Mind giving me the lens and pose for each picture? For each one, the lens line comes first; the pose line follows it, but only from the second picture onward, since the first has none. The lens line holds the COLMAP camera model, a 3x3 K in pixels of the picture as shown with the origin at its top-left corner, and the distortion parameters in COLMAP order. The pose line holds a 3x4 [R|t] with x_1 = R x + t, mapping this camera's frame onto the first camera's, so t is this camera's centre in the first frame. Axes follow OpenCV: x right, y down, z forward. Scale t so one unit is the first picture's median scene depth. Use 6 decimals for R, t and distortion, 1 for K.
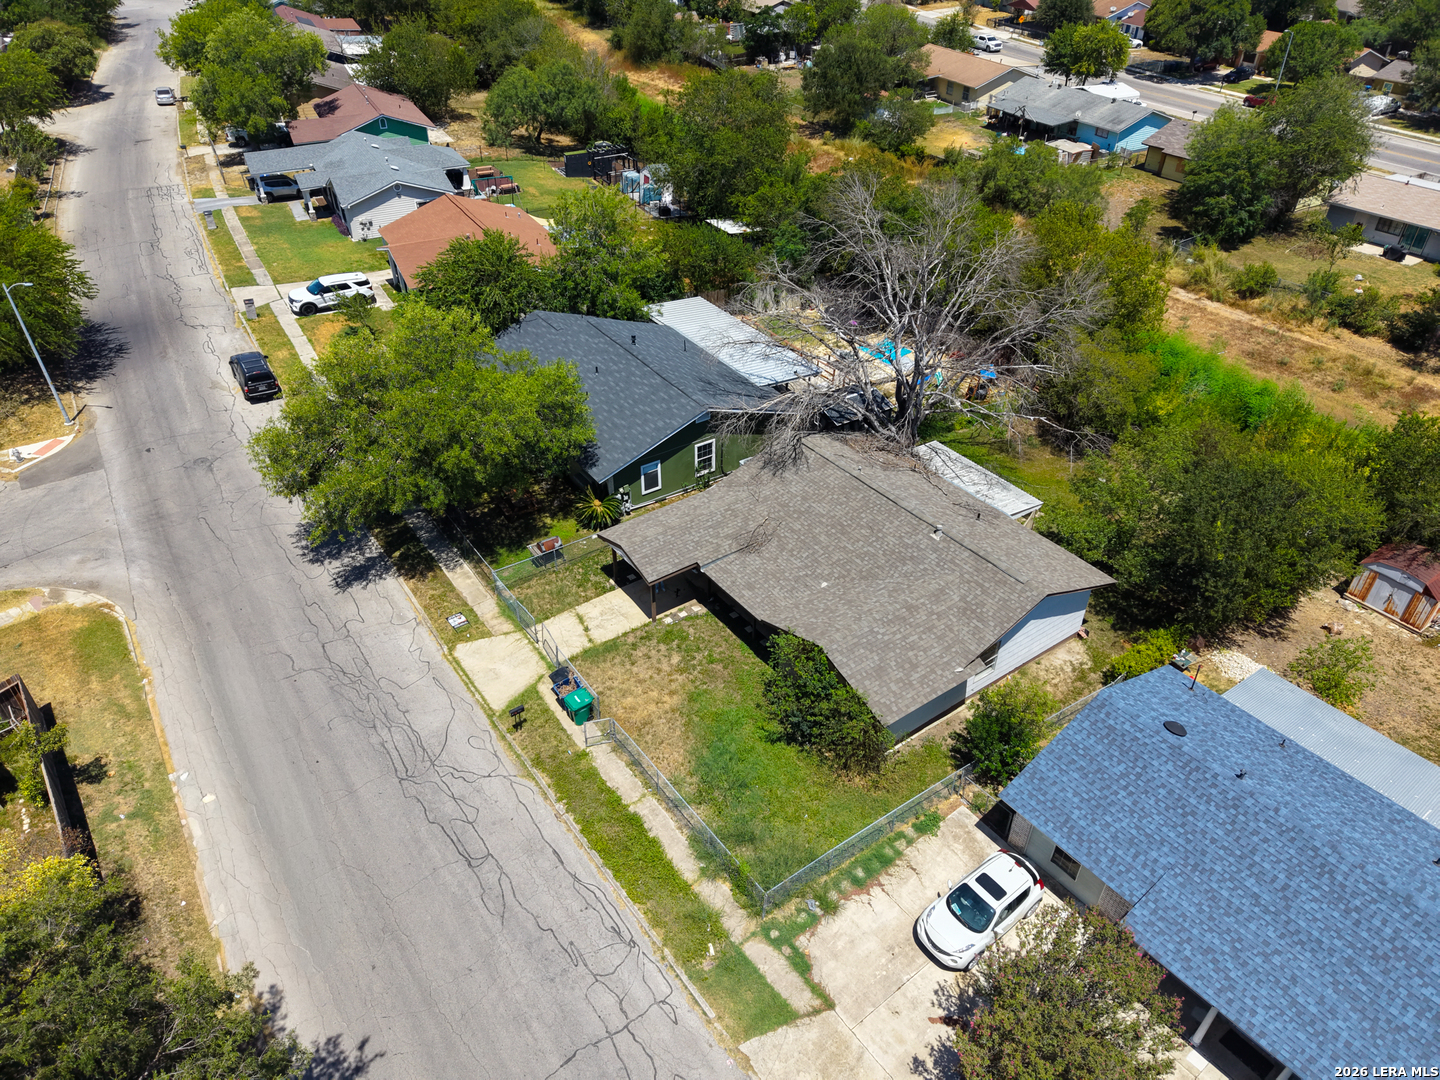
lens RADIAL K [[961.2, 0, 720.0], [0, 961.2, 540.0], [0, 0, 1]] dist [0.027568, -0.000764]
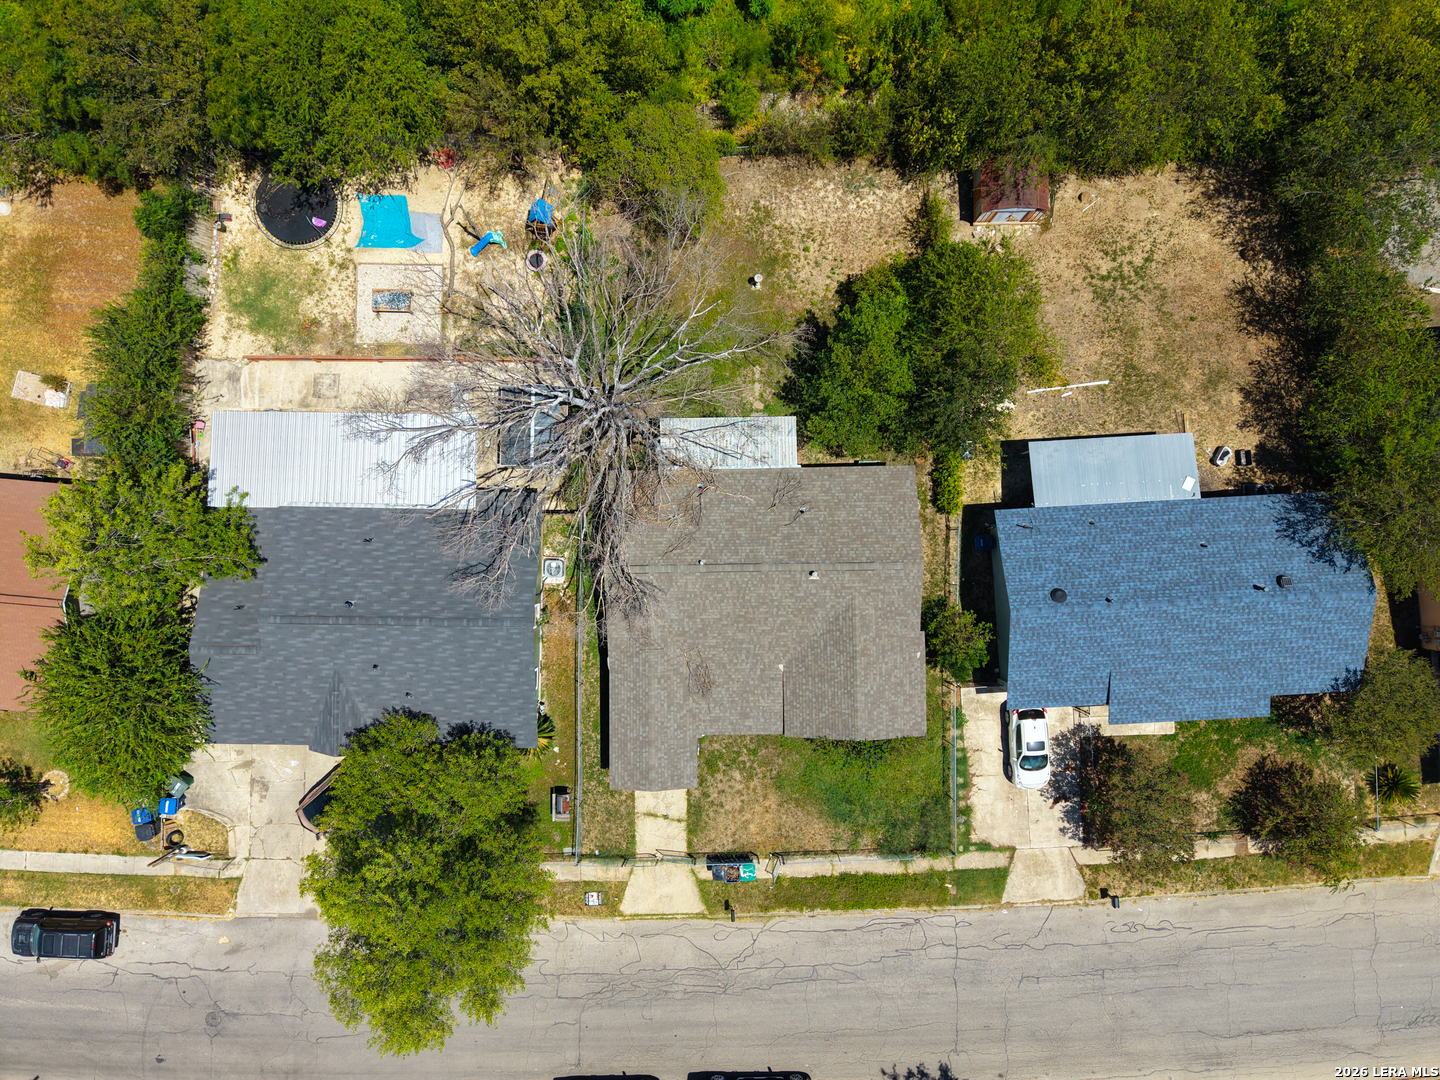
lens RADIAL K [[961.2, 0, 720.0], [0, 961.2, 540.0], [0, 0, 1]] dist [0.027568, -0.000764]
pose [[0.572353, -0.819956, -0.009193, 0.245576], [0.486558, 0.330565, 0.808695, -1.201075], [-0.660056, -0.467332, 0.588156, 0.490628]]
